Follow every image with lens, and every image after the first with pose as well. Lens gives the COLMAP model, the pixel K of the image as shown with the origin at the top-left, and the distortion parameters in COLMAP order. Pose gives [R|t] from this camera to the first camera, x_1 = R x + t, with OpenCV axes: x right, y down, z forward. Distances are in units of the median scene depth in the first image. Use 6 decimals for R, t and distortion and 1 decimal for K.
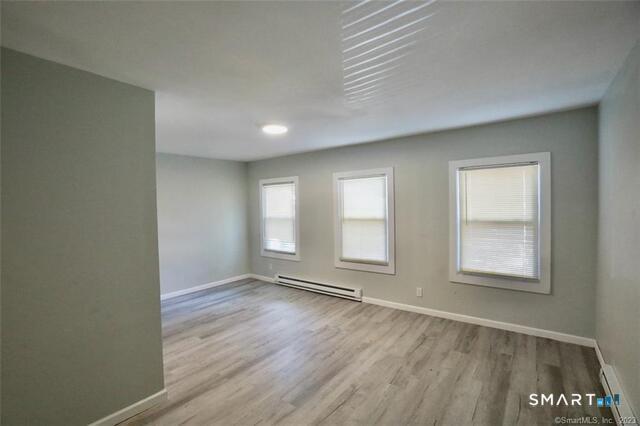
lens RADIAL K [[292.1, 0, 313.0], [0, 292.1, 211.2], [0, 0, 1]] dist [-0.072447, 0.028790]
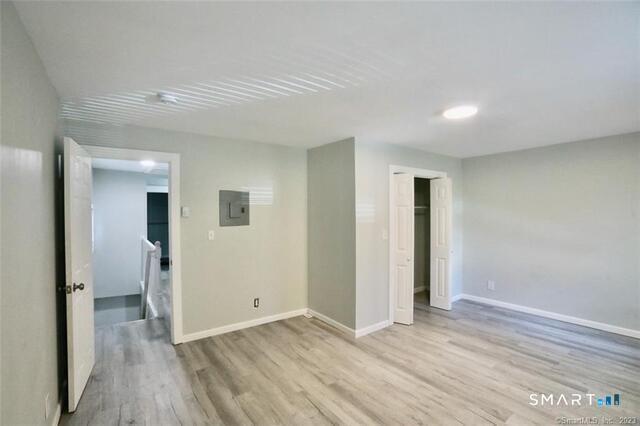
lens RADIAL K [[292.1, 0, 313.0], [0, 292.1, 211.2], [0, 0, 1]] dist [-0.072447, 0.028790]
pose [[-0.275435, 0.019306, -0.961126, 0.711815], [-0.007711, 0.999722, 0.022291, -0.032631], [0.961289, 0.013551, -0.275210, 0.835334]]
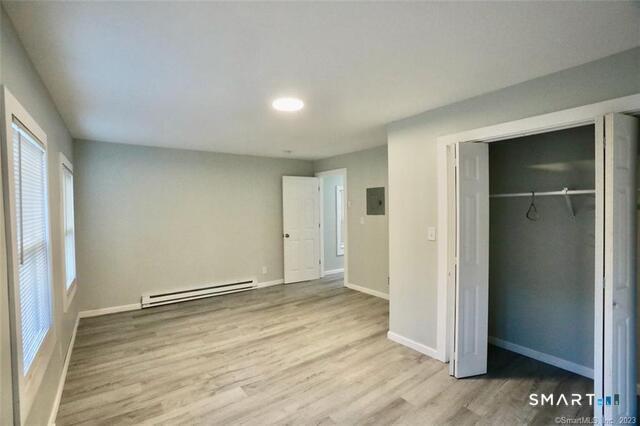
lens RADIAL K [[292.1, 0, 313.0], [0, 292.1, 211.2], [0, 0, 1]] dist [-0.072447, 0.028790]
pose [[-0.962164, 0.027508, 0.271080, -0.393415], [0.036277, 0.998966, 0.027391, -0.018614], [-0.270046, 0.036188, -0.962167, 1.727941]]
